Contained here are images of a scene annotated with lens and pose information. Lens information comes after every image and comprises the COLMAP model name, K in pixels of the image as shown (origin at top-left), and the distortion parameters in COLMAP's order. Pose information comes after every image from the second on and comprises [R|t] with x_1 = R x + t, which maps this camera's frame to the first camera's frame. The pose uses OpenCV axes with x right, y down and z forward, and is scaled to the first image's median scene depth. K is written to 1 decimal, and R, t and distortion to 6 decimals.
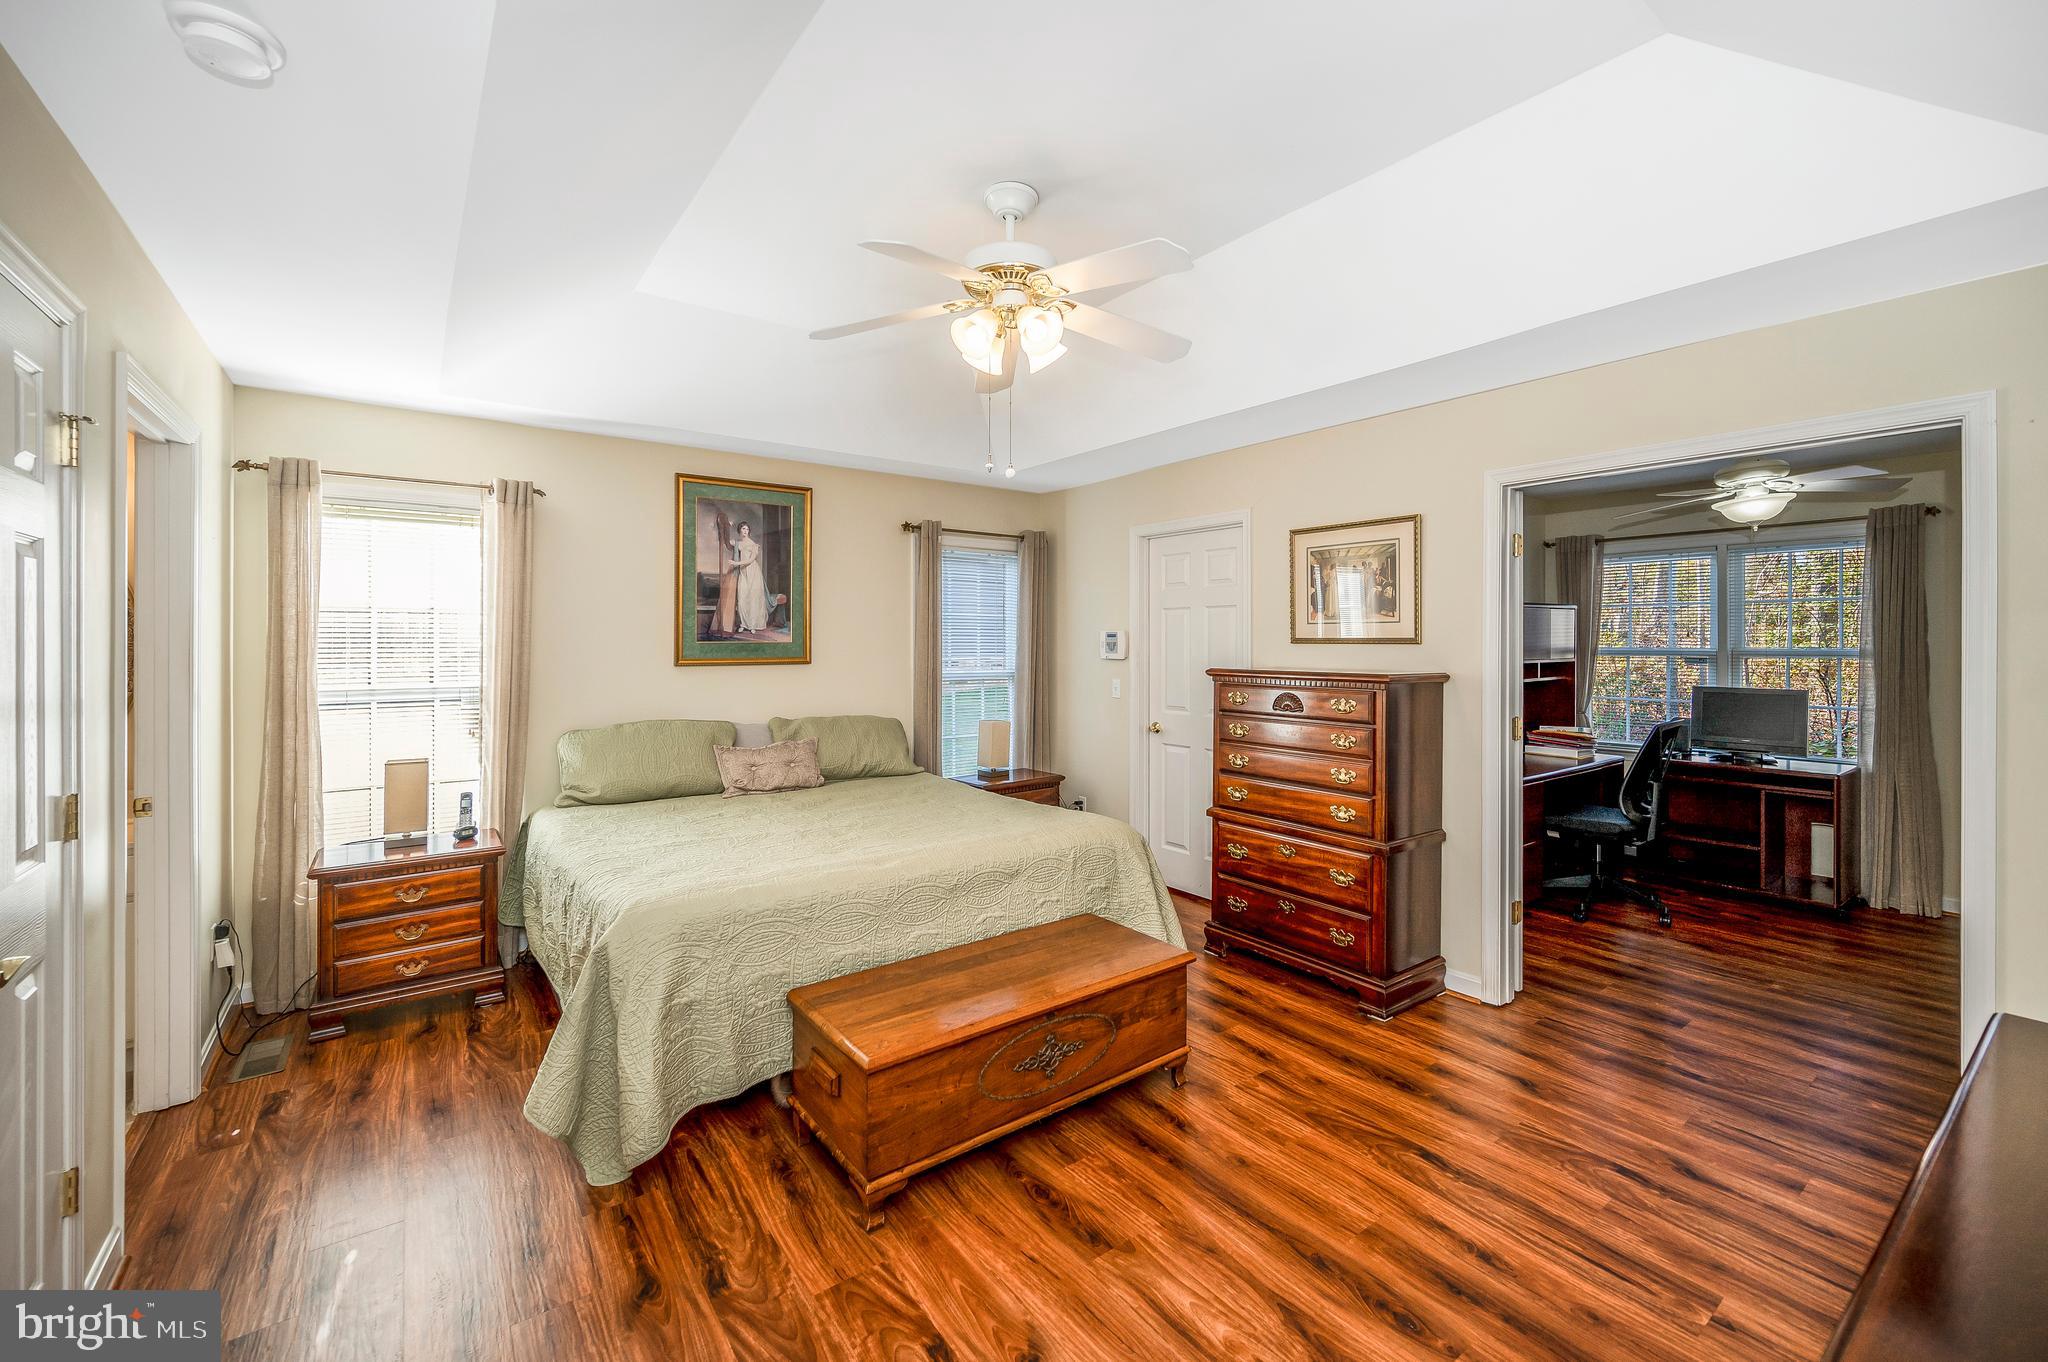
lens RADIAL K [[829.7, 0, 1045.5], [0, 829.7, 649.7], [0, 0, 1]] dist [-0.000170, 0.000335]
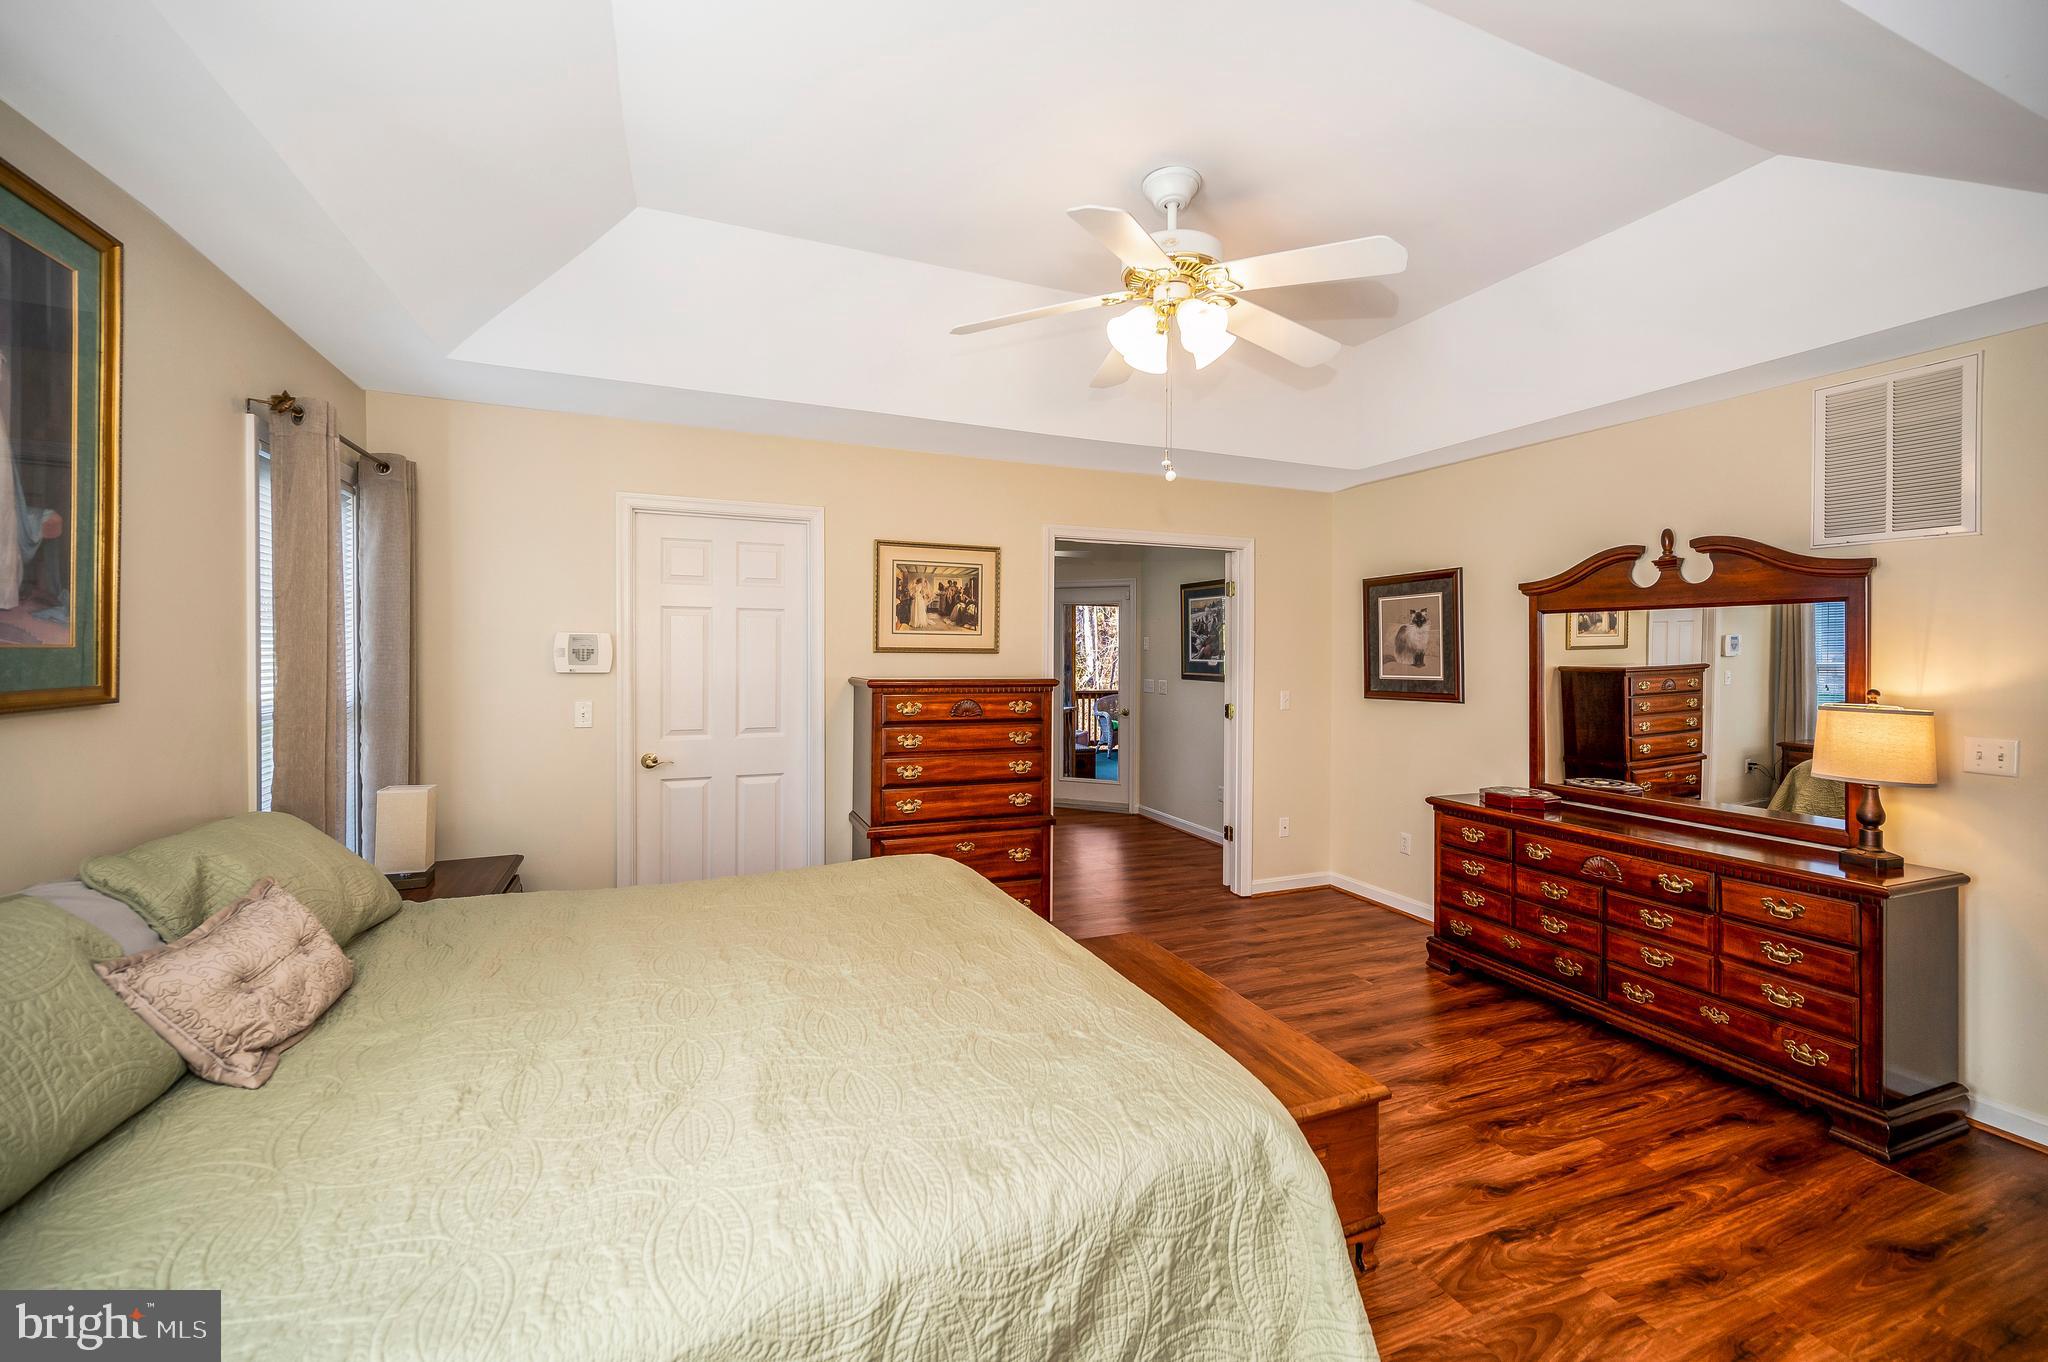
lens RADIAL K [[829.7, 0, 1004.3], [0, 829.7, 653.4], [0, 0, 1]] dist [-0.000170, 0.000335]
pose [[0.264898, -0.001667, 0.964275, -0.586101], [0.000486, 0.999999, 0.001596, -0.007115], [-0.964276, 0.000046, 0.264898, 0.540303]]
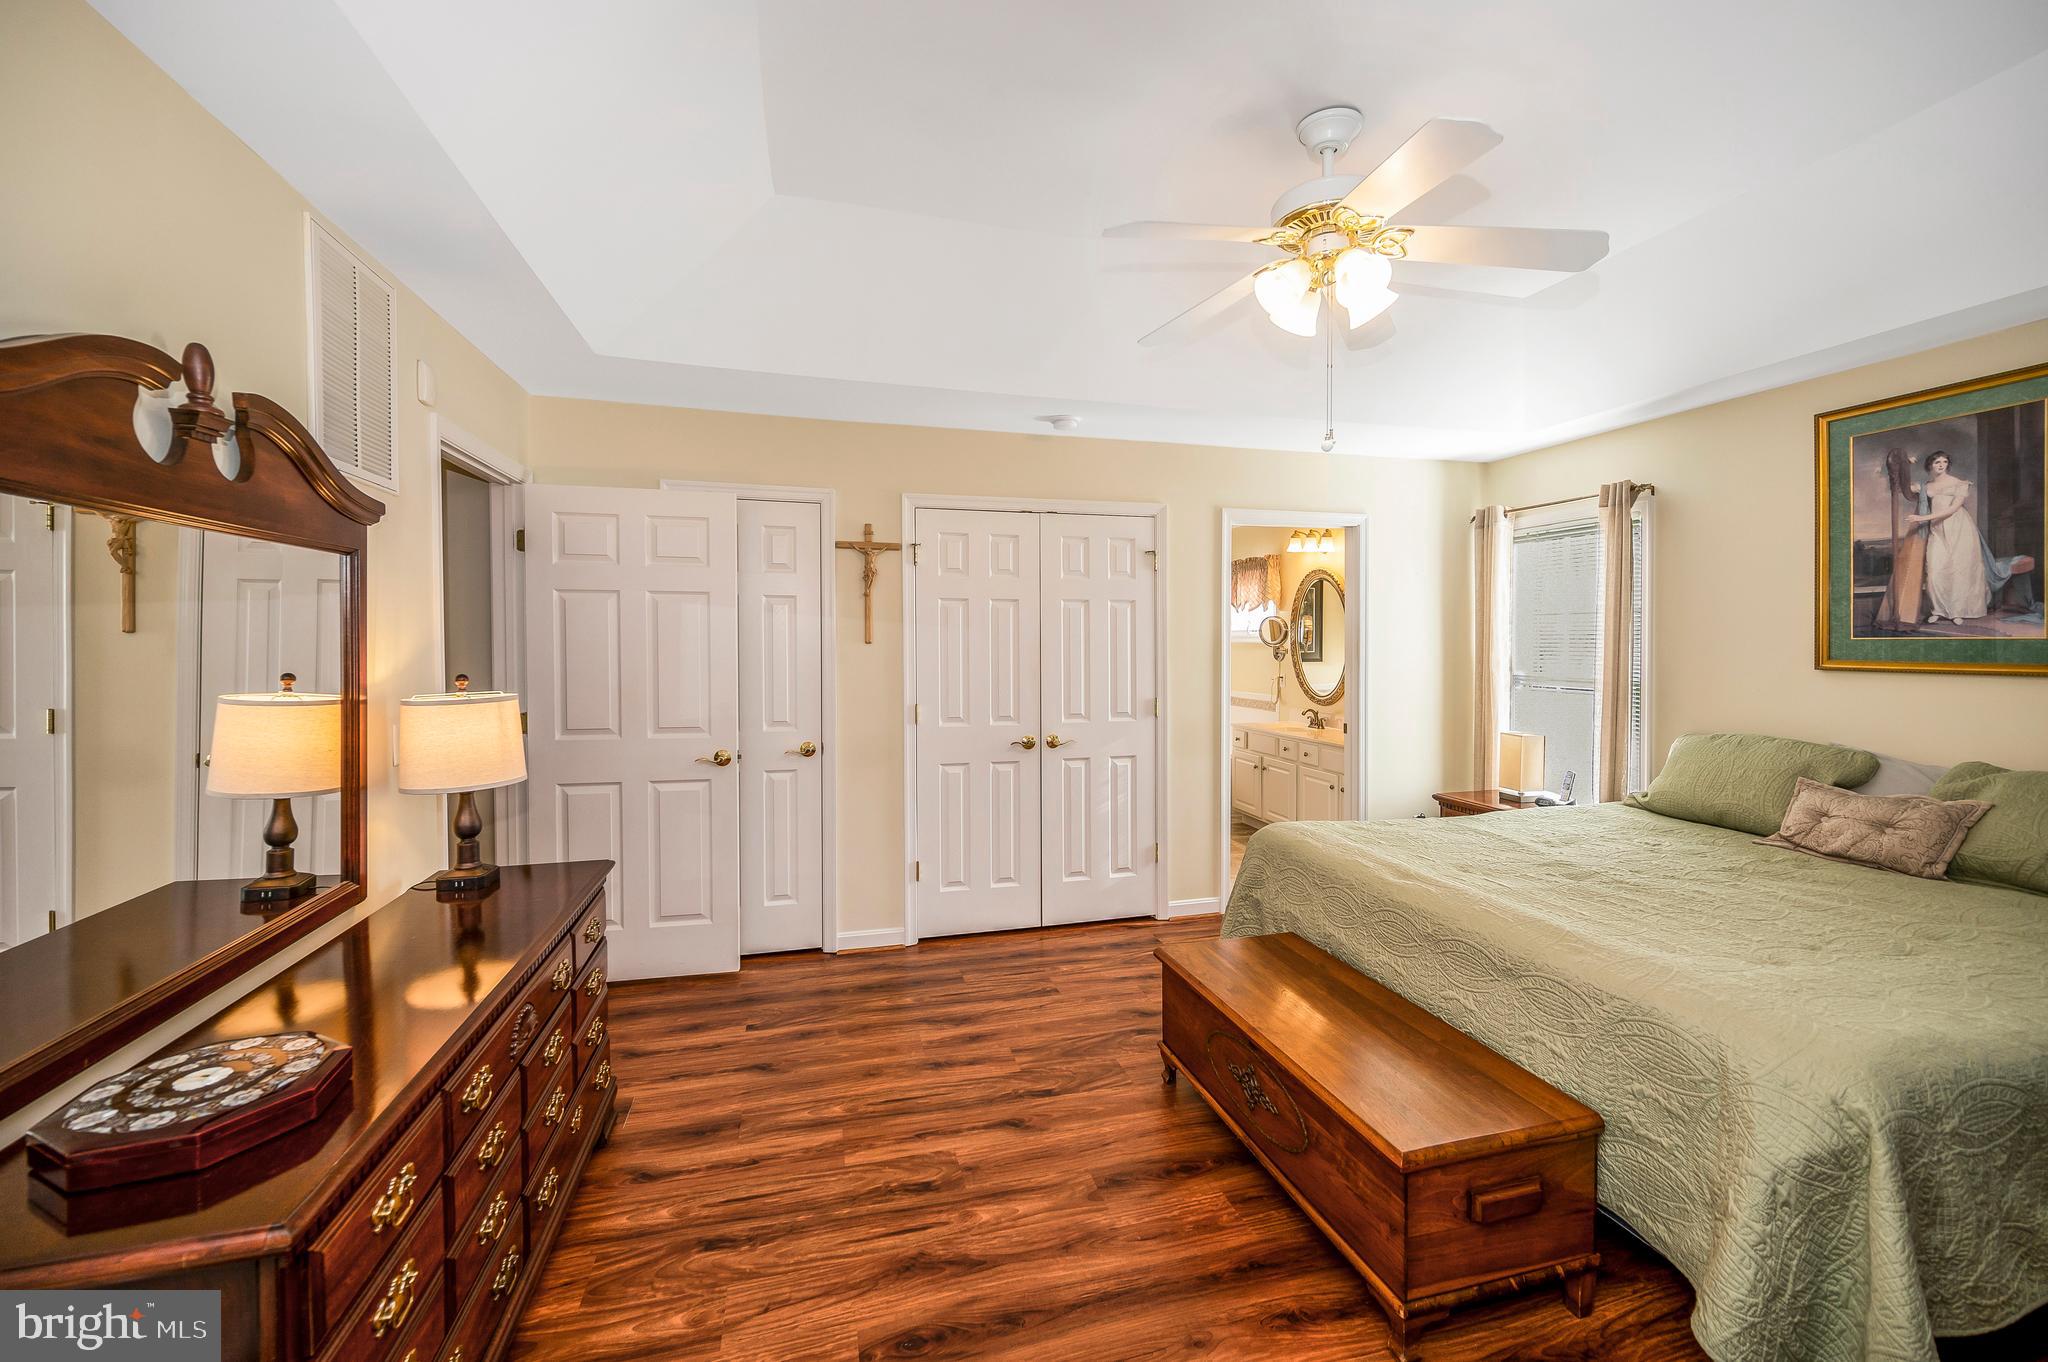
lens RADIAL K [[829.7, 0, 1024.2], [0, 829.7, 641.1], [0, 0, 1]] dist [-0.000170, 0.000335]
pose [[-0.373011, 0.010783, -0.927764, 0.519231], [-0.005356, 0.999891, 0.013775, -0.012174], [0.927812, 0.010108, -0.372912, 0.597980]]
